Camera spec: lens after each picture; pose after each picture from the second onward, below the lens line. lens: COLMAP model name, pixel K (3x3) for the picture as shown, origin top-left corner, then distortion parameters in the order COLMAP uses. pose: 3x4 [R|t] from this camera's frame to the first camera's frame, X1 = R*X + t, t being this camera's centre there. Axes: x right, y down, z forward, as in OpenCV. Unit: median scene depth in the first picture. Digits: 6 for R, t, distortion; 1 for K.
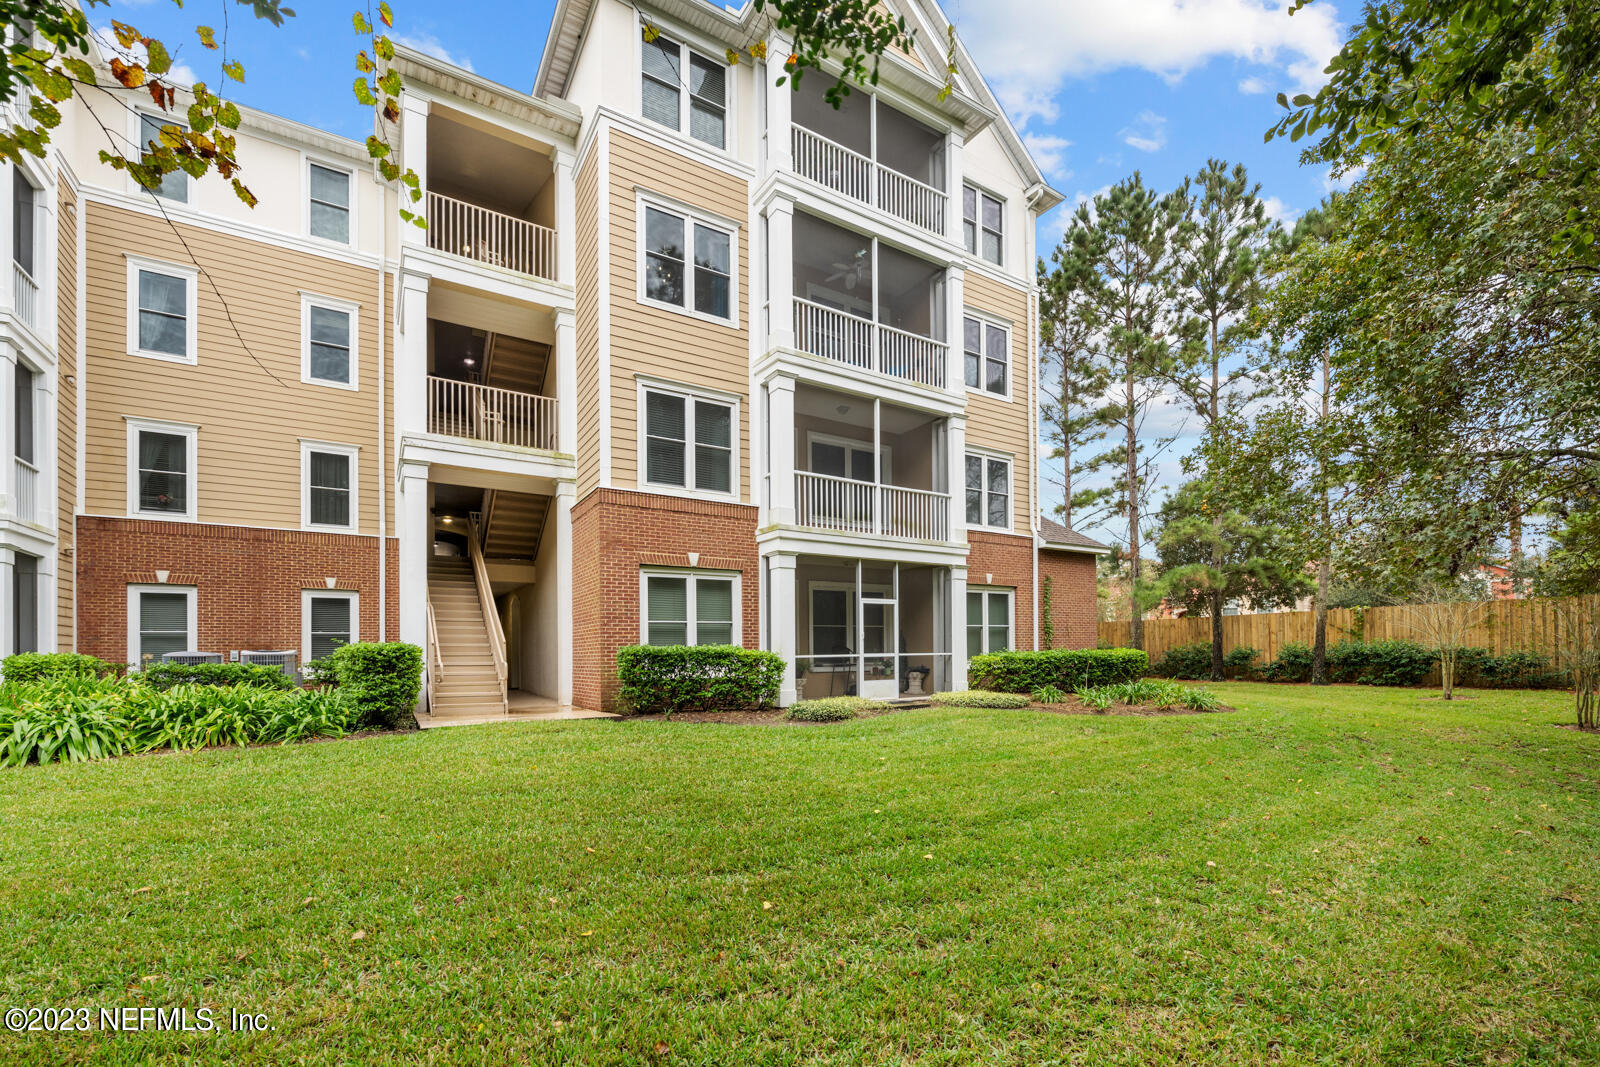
lens RADIAL K [[643.2, 0, 804.1], [0, 643.2, 536.6], [0, 0, 1]] dist [-0.005649, -0.000191]
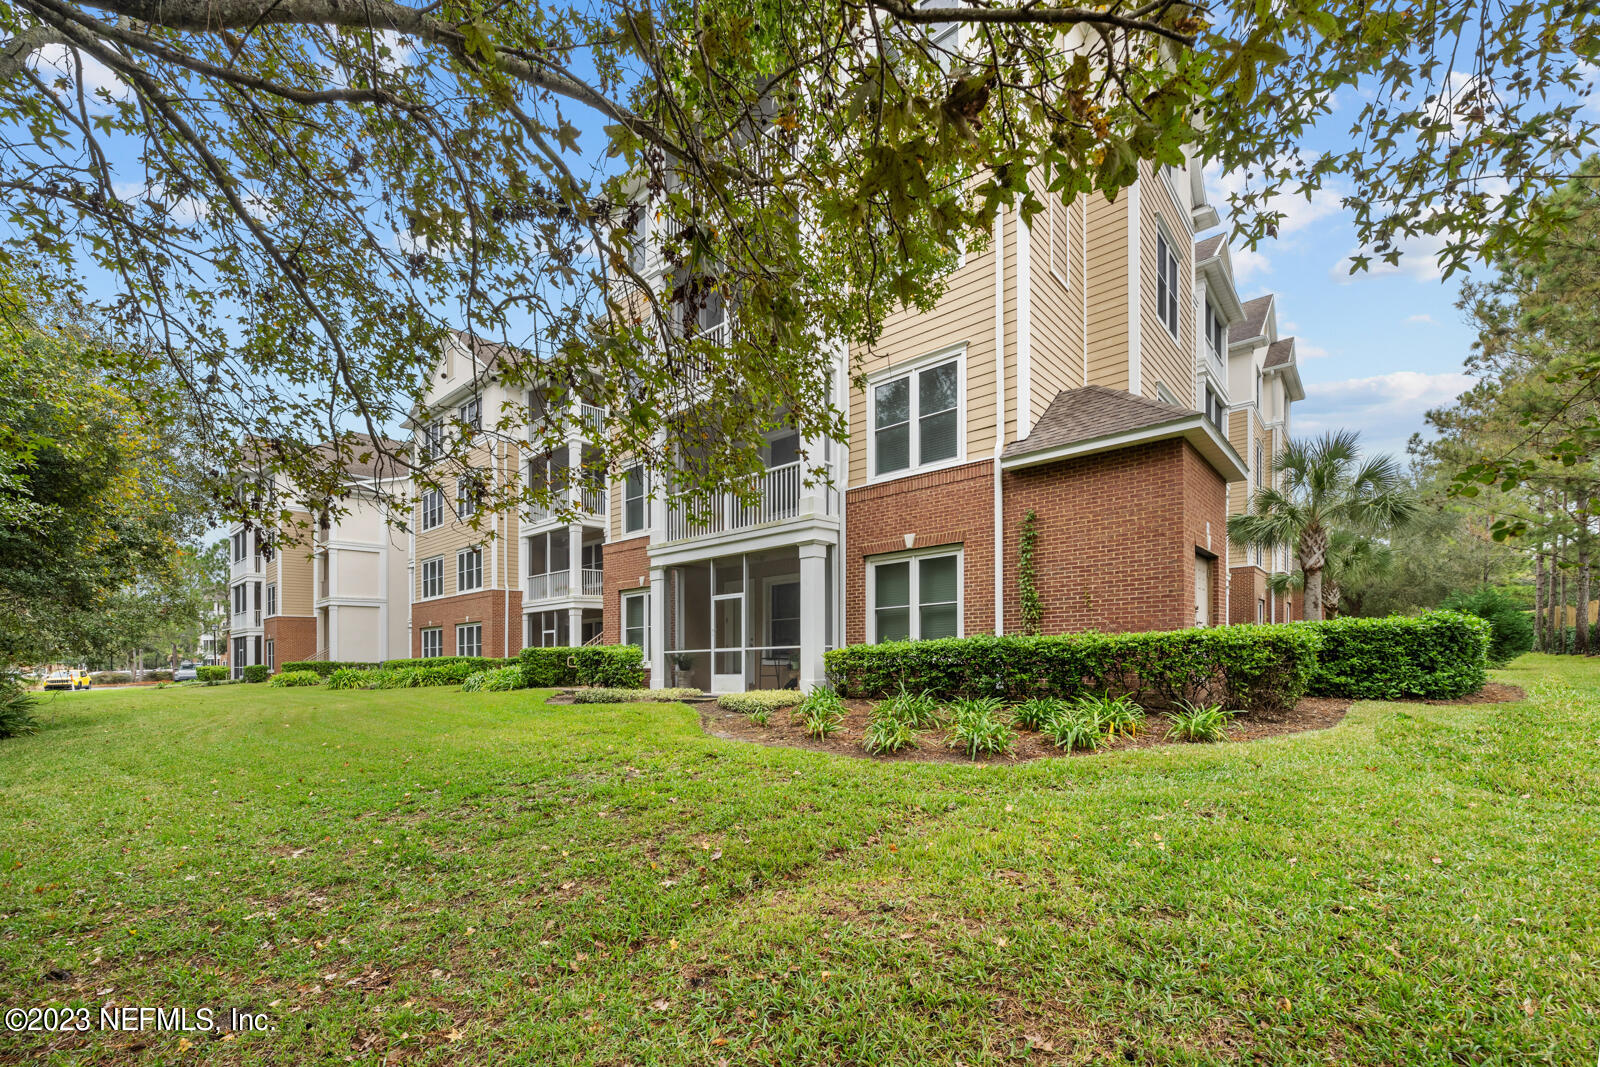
lens RADIAL K [[661.7, 0, 739.8], [0, 661.7, 535.3], [0, 0, 1]] dist [0.000622, -0.000073]
pose [[0.298652, -0.156907, -0.941375, 1.026262], [0.205357, 0.973851, -0.097170, 0.102714], [0.932006, -0.164298, 0.323065, 0.641916]]
